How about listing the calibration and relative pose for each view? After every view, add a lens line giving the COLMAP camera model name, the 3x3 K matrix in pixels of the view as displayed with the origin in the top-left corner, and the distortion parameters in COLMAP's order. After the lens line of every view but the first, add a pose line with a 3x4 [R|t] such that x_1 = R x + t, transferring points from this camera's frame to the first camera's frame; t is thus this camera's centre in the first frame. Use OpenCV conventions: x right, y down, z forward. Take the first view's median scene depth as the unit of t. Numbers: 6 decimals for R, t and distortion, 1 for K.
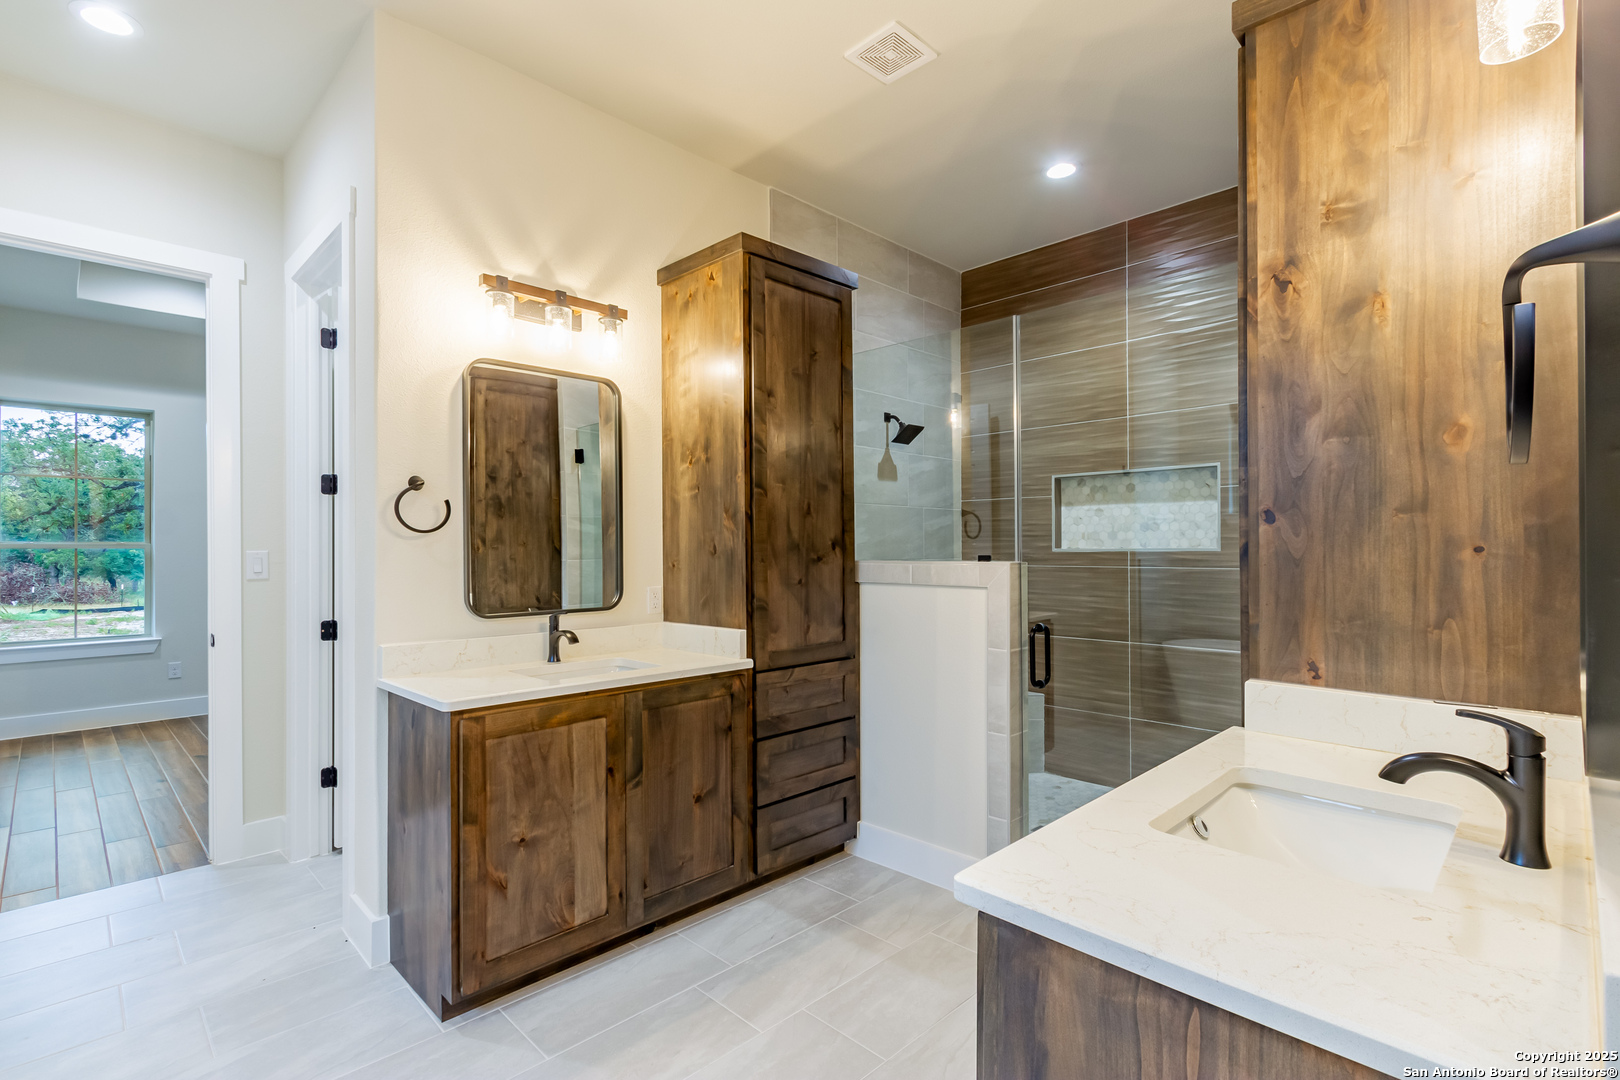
lens RADIAL K [[772.2, 0, 810.2], [0, 772.2, 547.2], [0, 0, 1]] dist [0.006300, -0.004246]
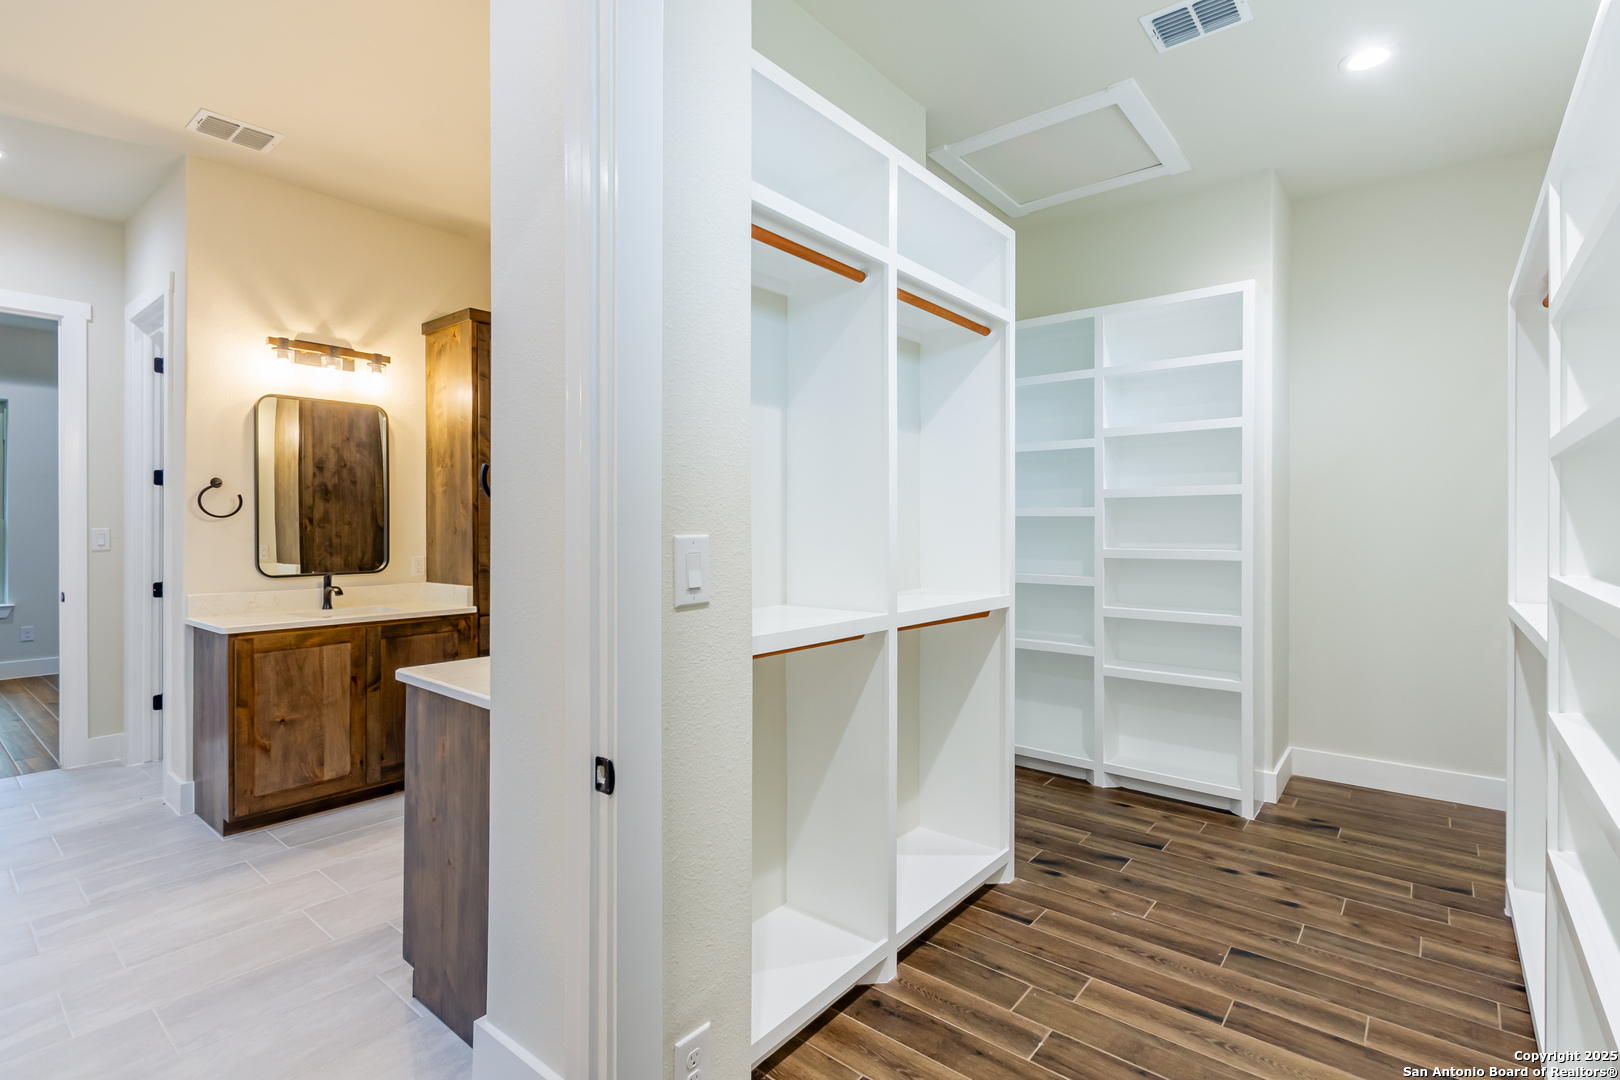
lens RADIAL K [[772.2, 0, 808.3], [0, 772.2, 527.3], [0, 0, 1]] dist [0.006300, -0.004246]
pose [[0.994427, 0.005780, 0.105274, 0.386155], [-0.006112, 0.999977, 0.002830, -0.009921], [-0.105255, -0.003457, 0.994439, -0.487329]]
